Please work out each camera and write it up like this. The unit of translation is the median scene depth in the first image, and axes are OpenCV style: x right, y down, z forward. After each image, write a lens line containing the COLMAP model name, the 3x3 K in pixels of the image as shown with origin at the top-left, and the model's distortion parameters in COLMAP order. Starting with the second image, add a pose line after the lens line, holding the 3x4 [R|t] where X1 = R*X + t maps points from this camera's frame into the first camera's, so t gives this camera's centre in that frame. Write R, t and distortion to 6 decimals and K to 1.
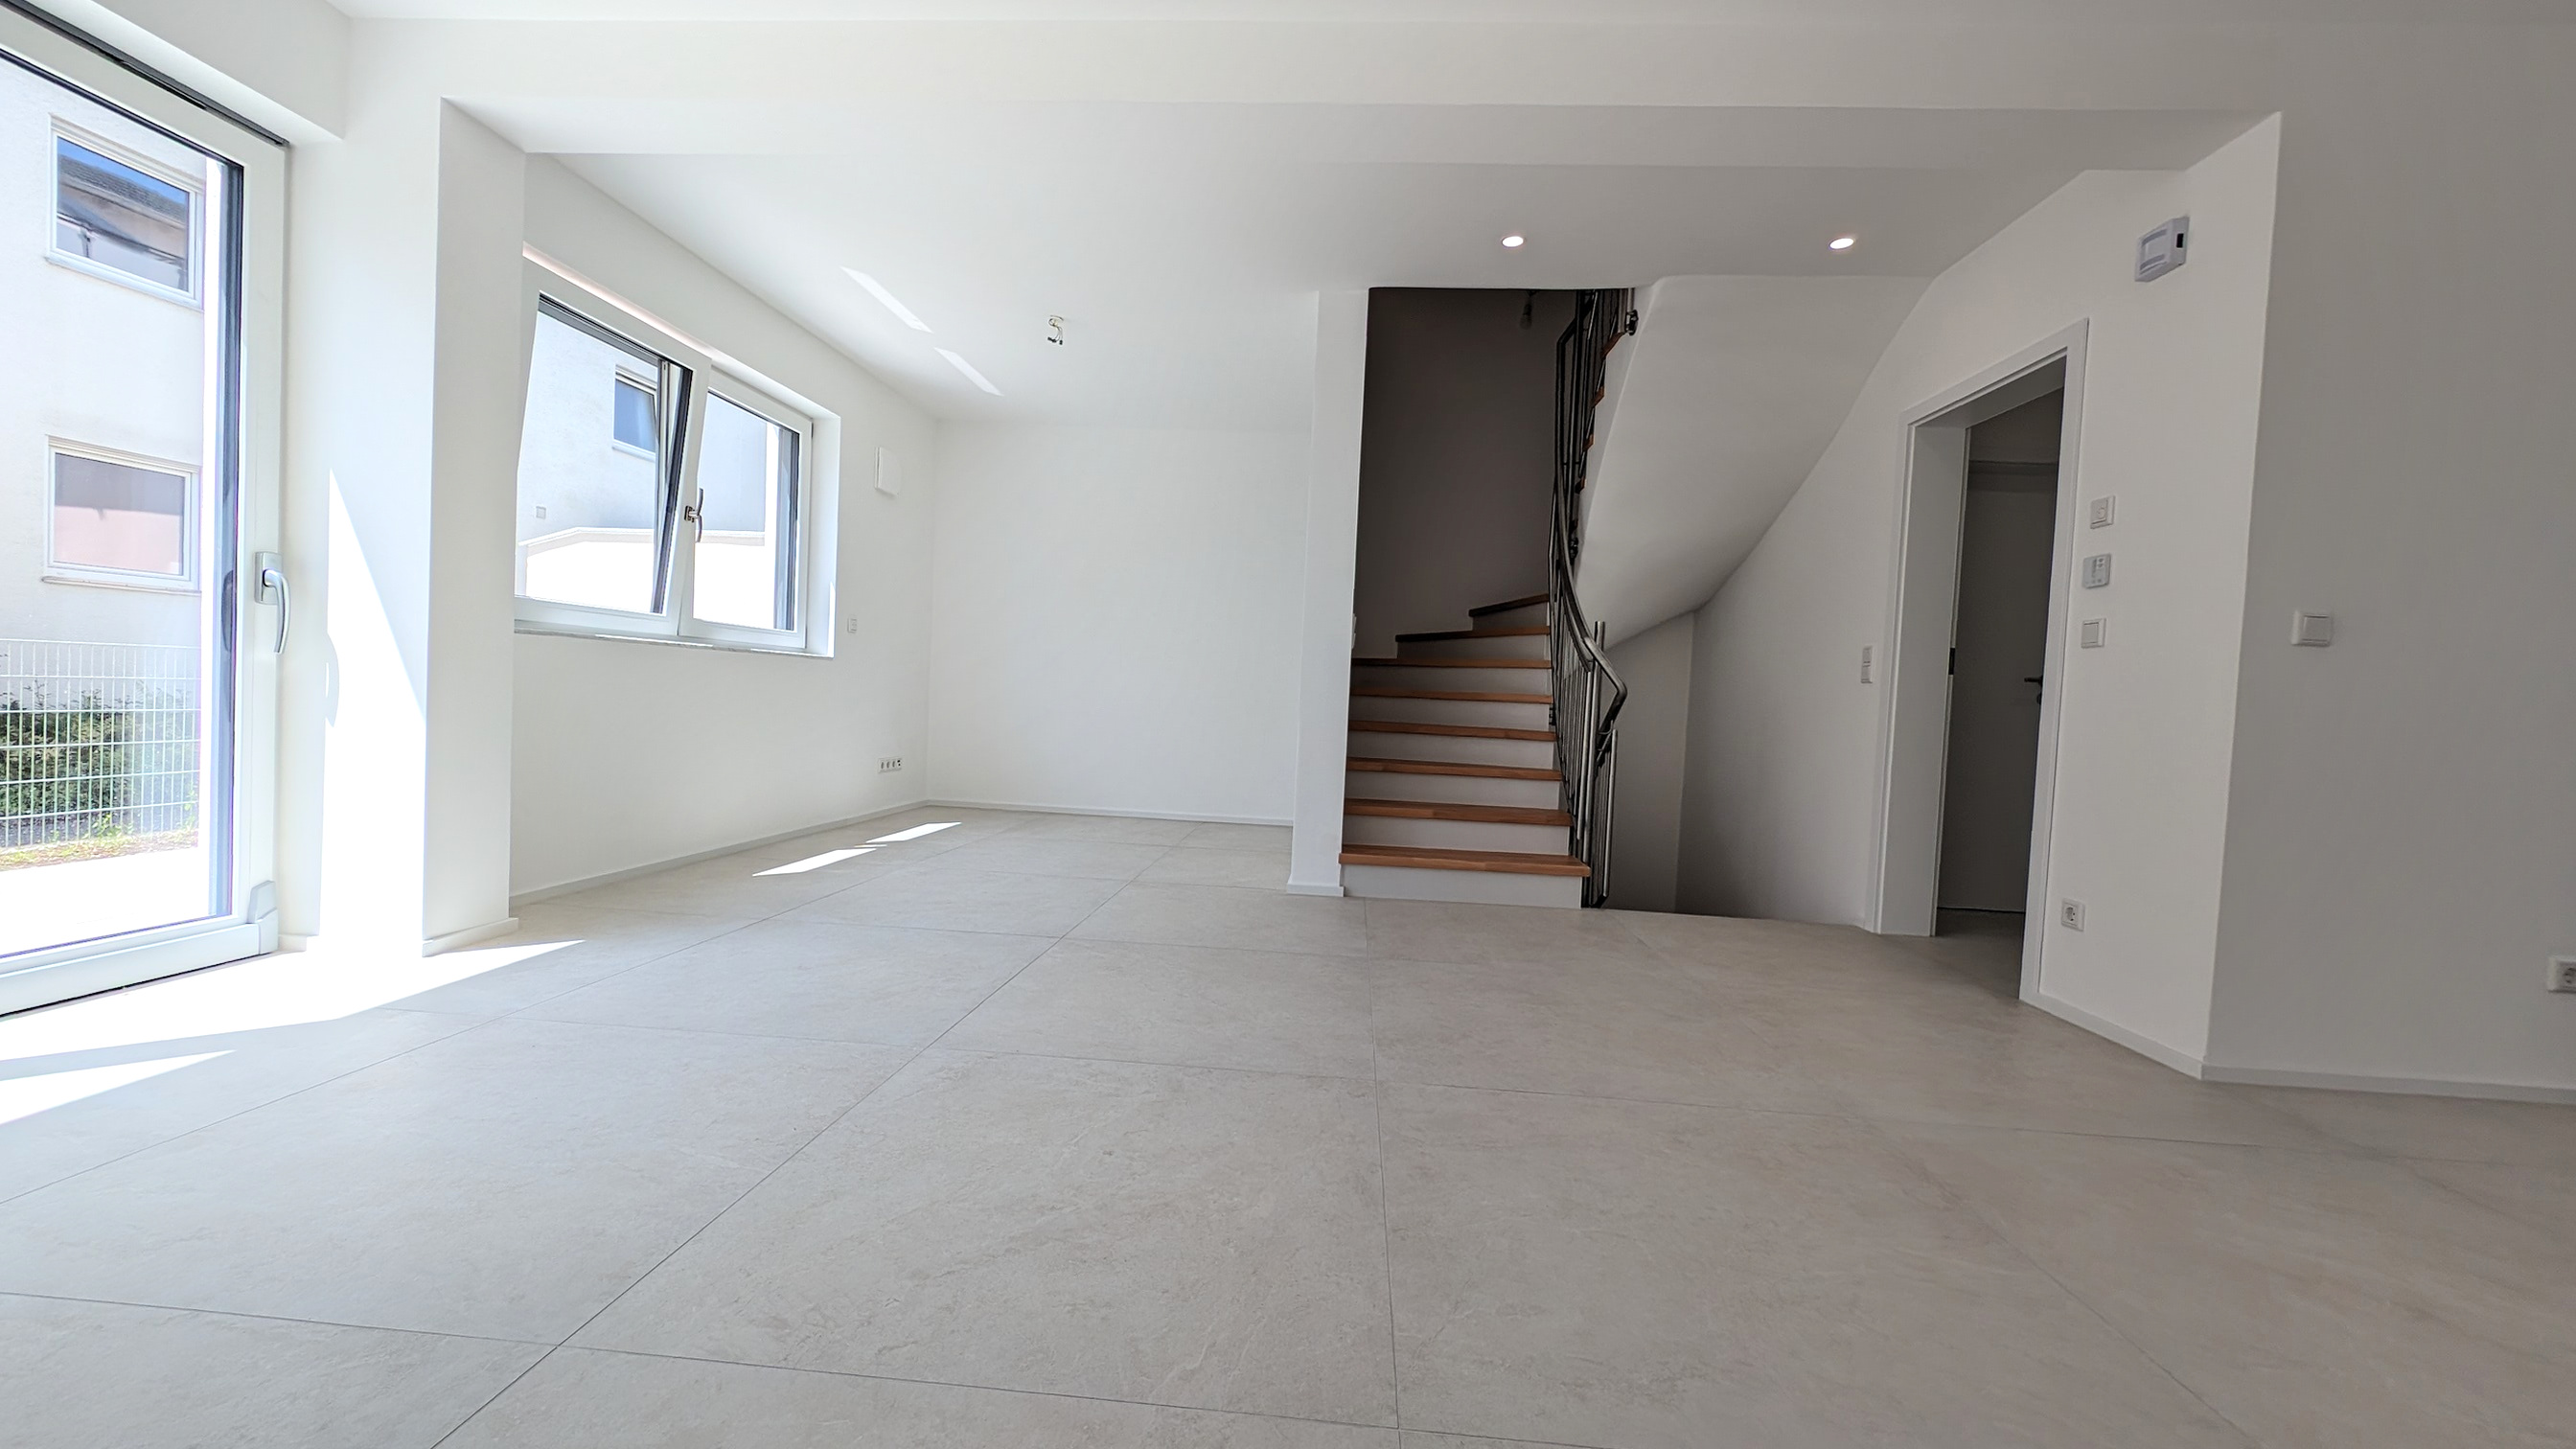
lens RADIAL K [[973.3, 0, 1288.0], [0, 973.3, 724.5], [0, 0, 1]] dist [0.026380, -0.009503]
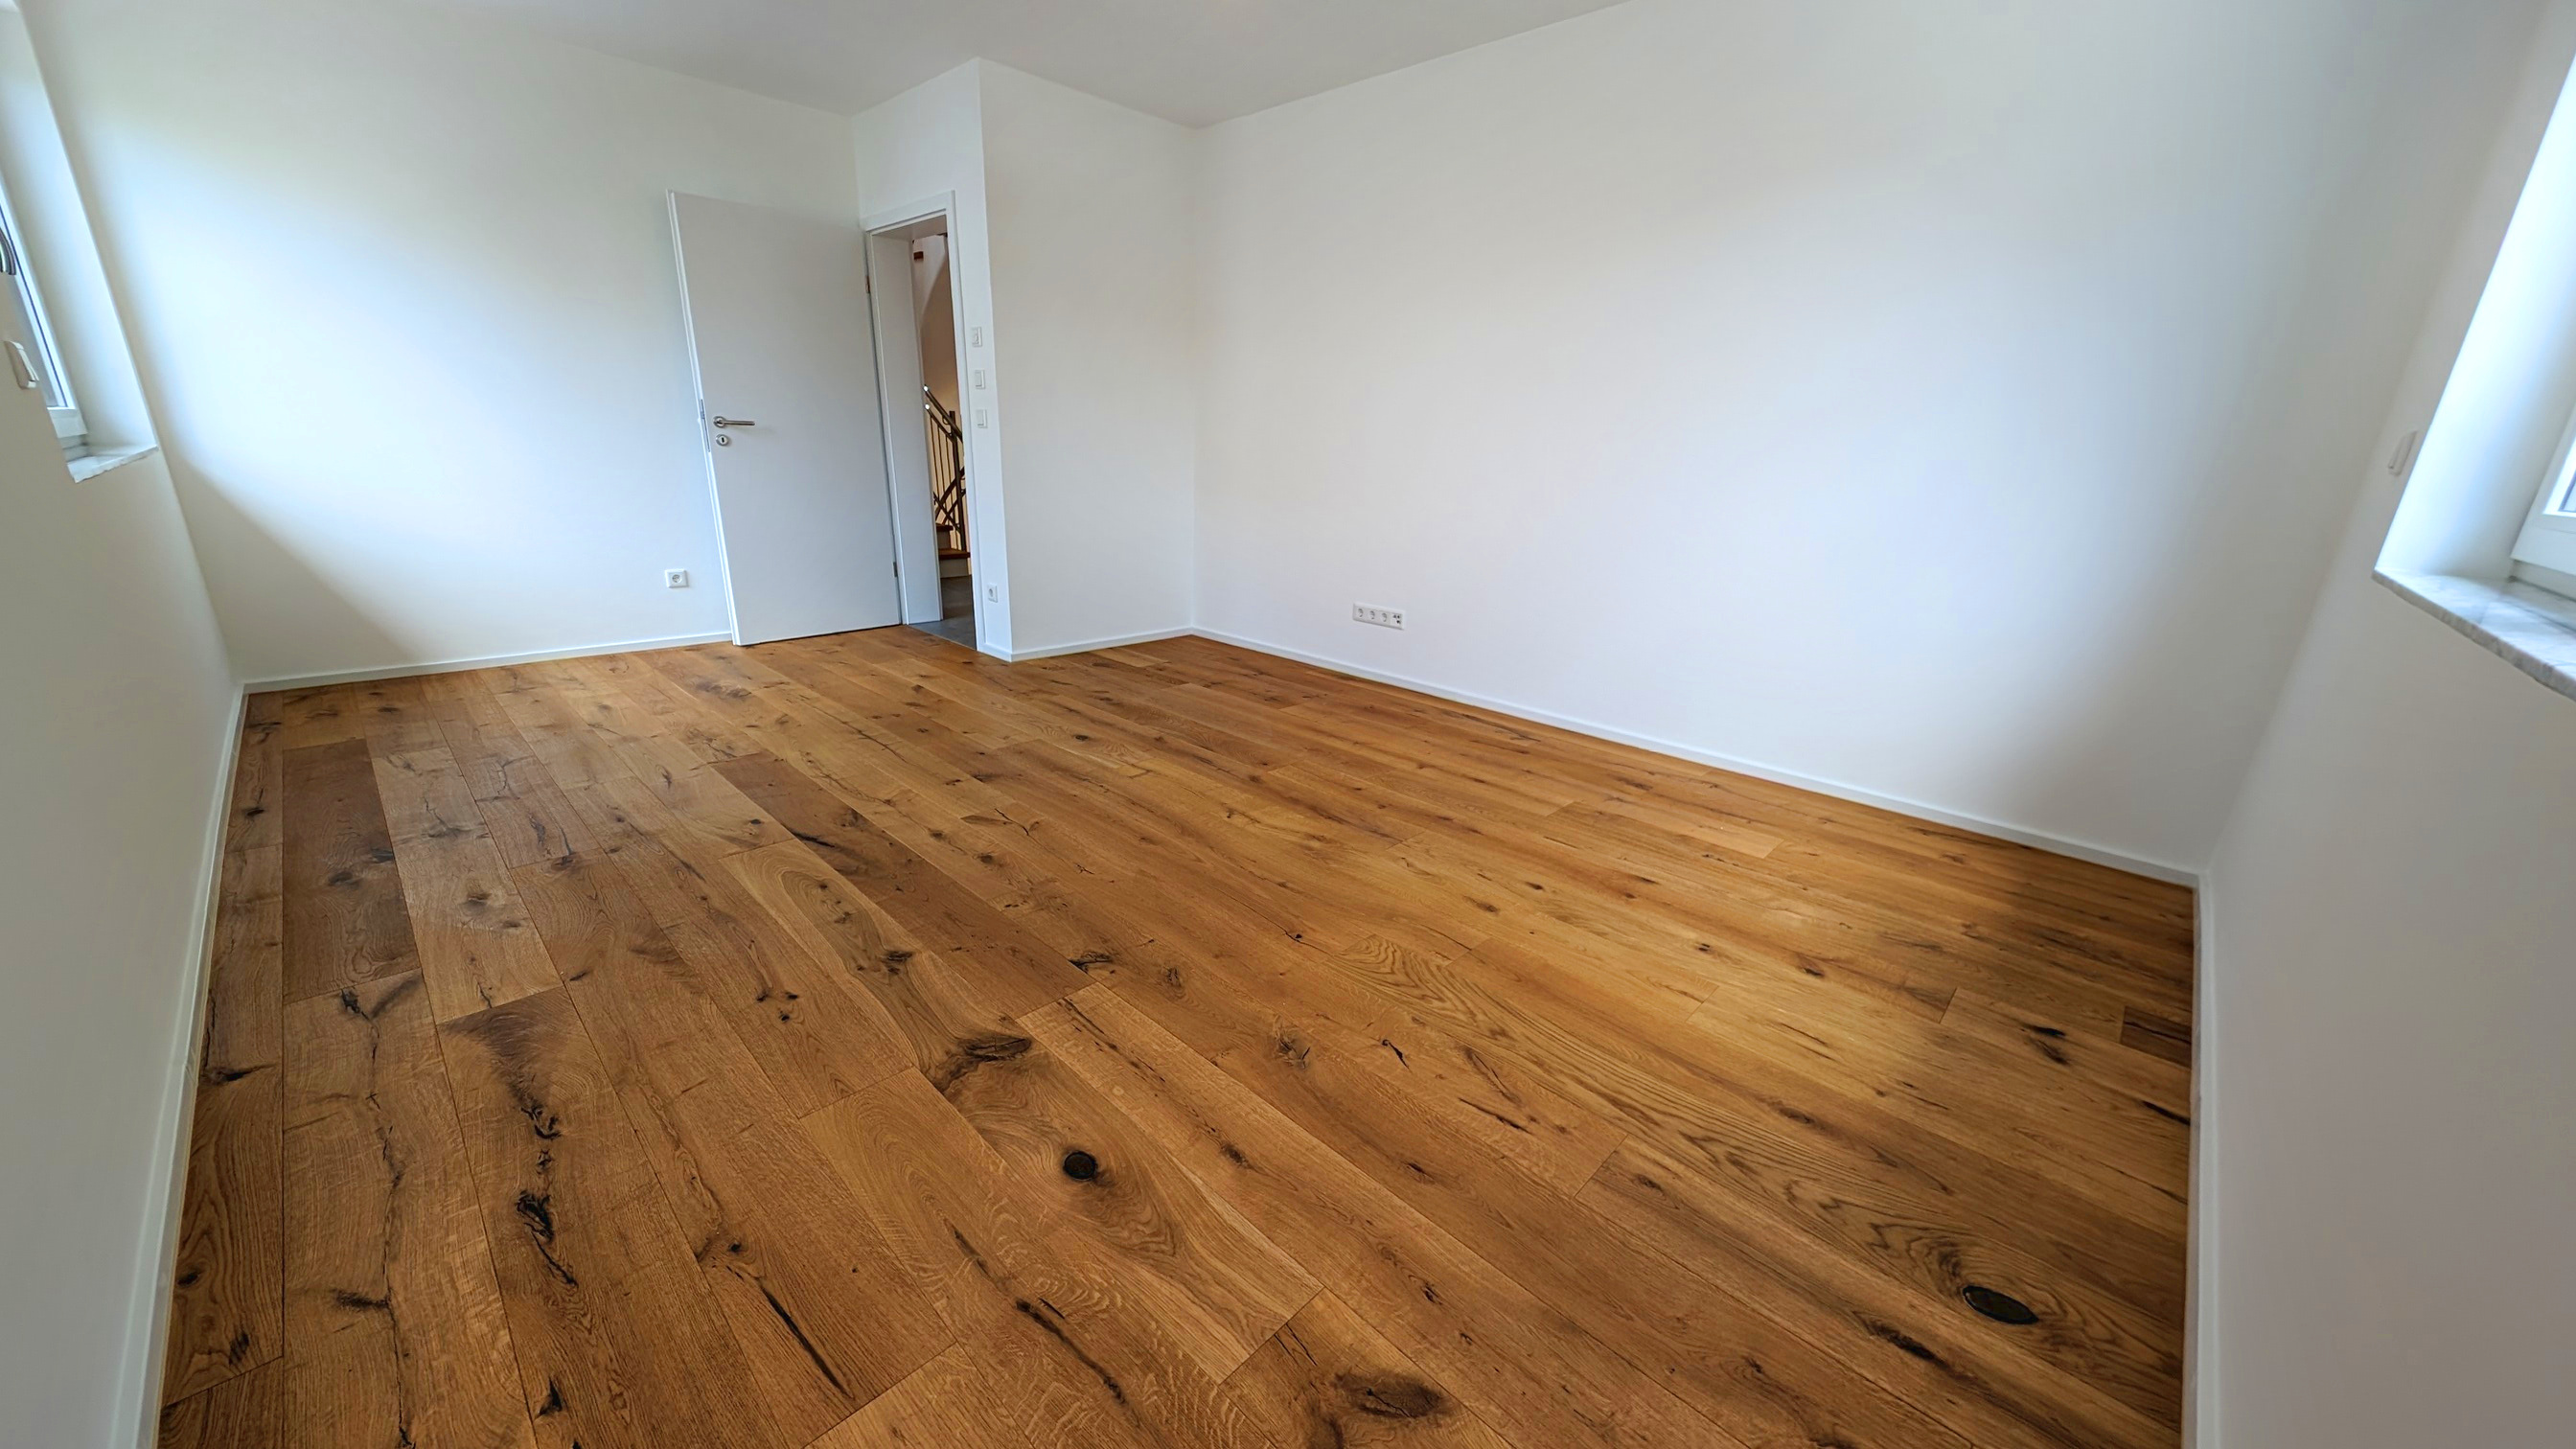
lens RADIAL K [[973.3, 0, 1288.0], [0, 973.3, 724.5], [0, 0, 1]] dist [0.026380, -0.009503]
pose [[0.568347, -0.275866, 0.775164, -0.450436], [0.018288, 0.946120, 0.323298, -0.180542], [-0.822585, -0.169569, 0.542770, -0.585651]]
